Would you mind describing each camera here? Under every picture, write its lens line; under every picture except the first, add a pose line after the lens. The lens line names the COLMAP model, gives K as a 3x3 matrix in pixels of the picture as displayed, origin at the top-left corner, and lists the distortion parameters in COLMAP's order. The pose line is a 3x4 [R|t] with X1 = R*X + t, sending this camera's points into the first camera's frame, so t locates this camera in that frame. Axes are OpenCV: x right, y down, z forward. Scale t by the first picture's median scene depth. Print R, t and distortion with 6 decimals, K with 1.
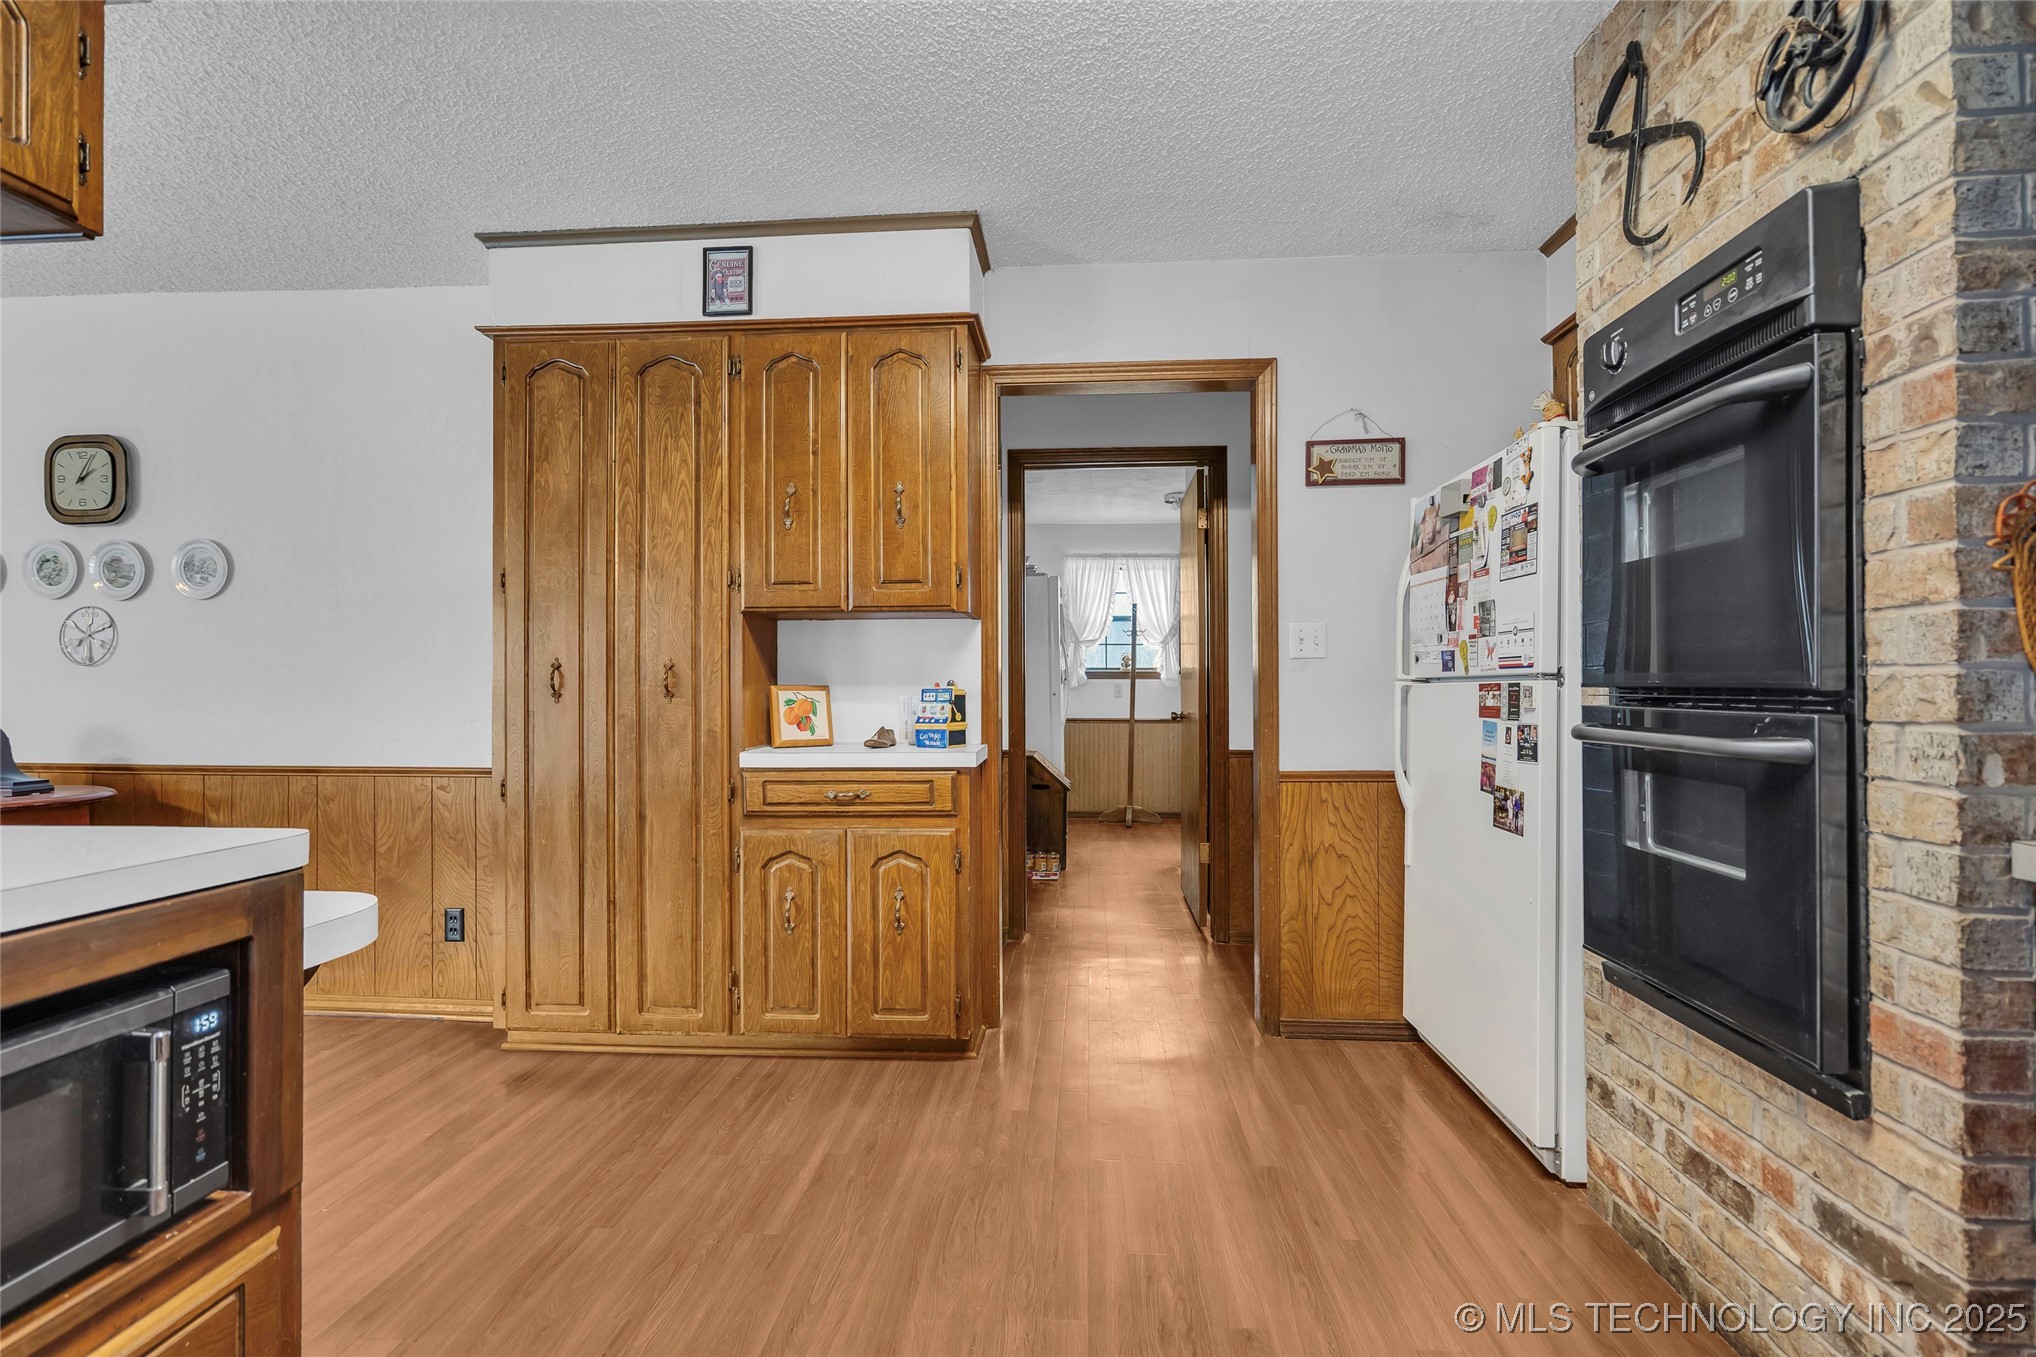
lens RADIAL K [[933.2, 0, 1018.0], [0, 933.2, 678.5], [0, 0, 1]] dist [0.000077, 0.000452]
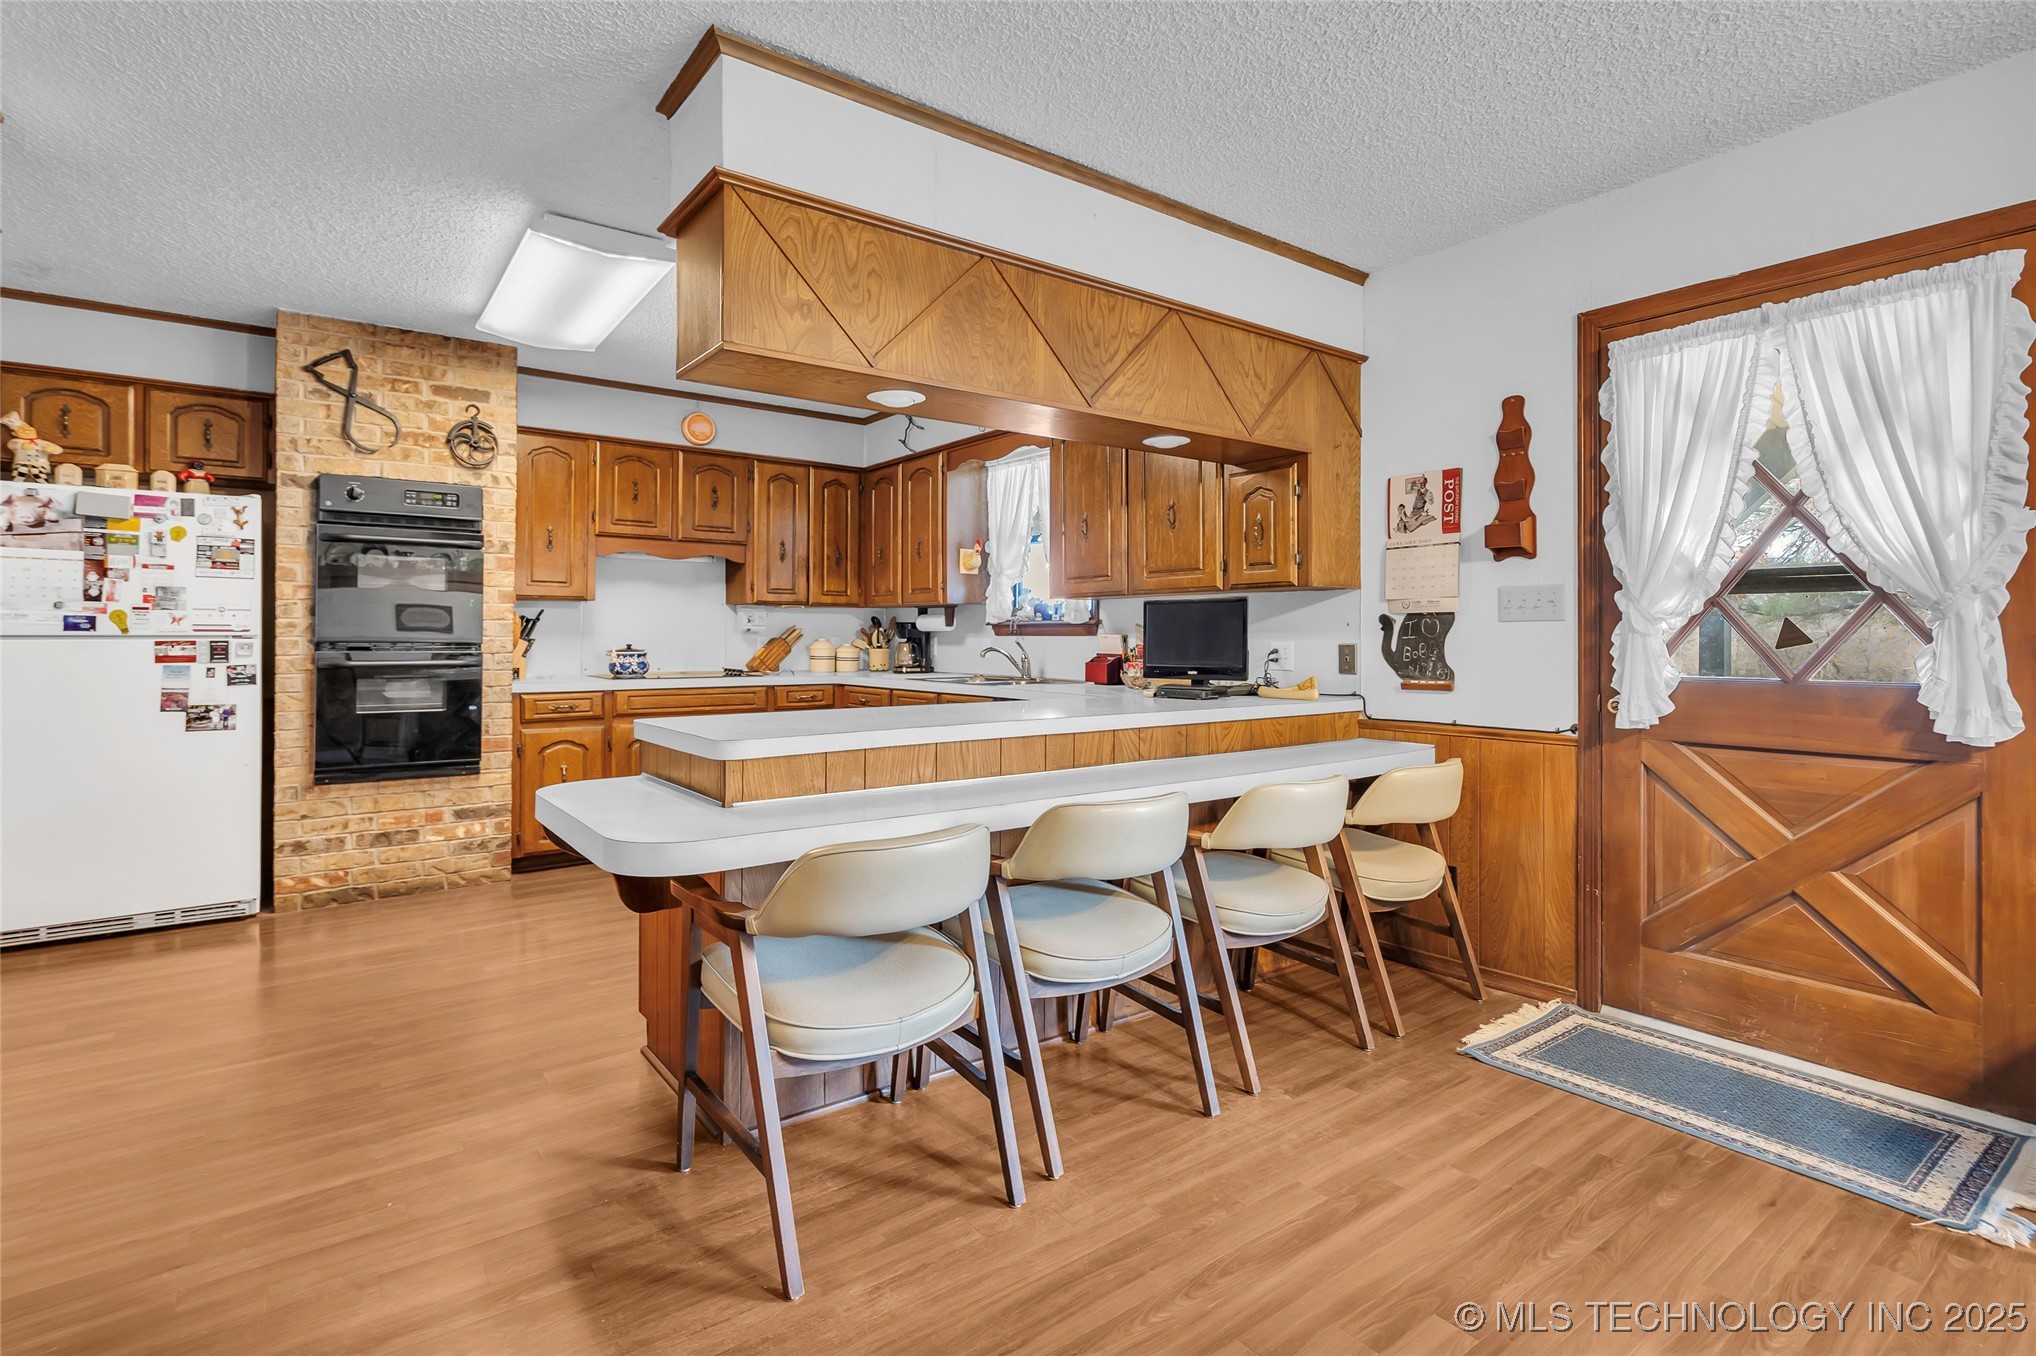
lens RADIAL K [[958.1, 0, 1013.7], [0, 958.1, 636.8], [0, 0, 1]] dist [-0.000503, 0.000558]
pose [[-0.654705, 0.002497, 0.755880, -1.332041], [-0.008811, 0.999901, -0.010935, 0.003544], [-0.755833, -0.013819, -0.654618, 0.825985]]
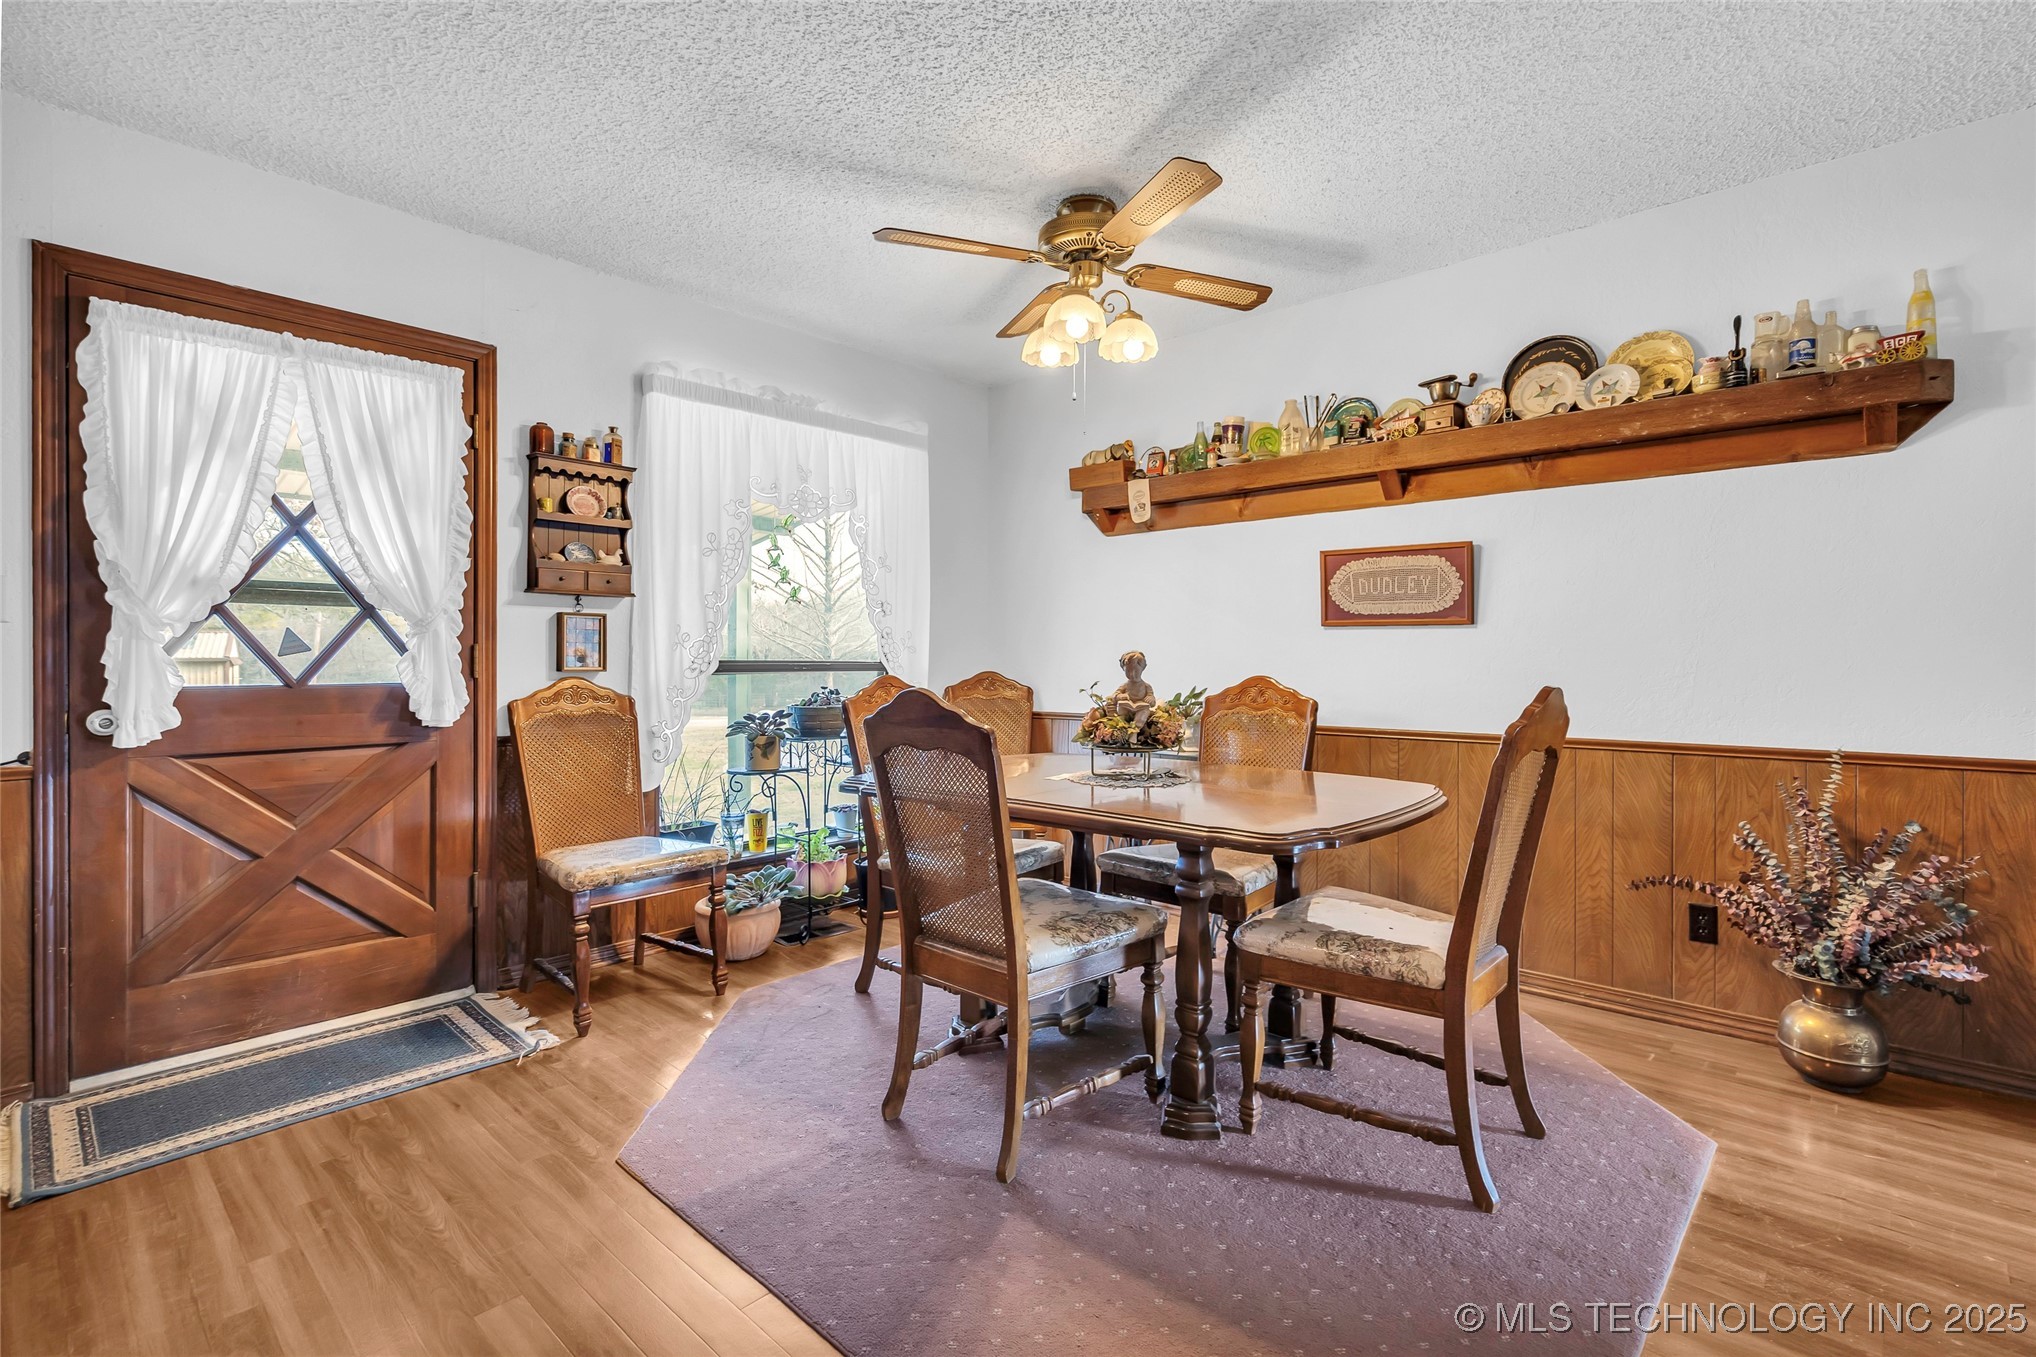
lens RADIAL K [[943.4, 0, 1014.2], [0, 943.4, 659.8], [0, 0, 1]] dist [-0.001287, -0.000076]
pose [[-0.621825, 0.004529, -0.783143, -0.826449], [0.006068, 0.999981, 0.000966, 0.005979], [0.783132, -0.004151, -0.621841, 0.865136]]
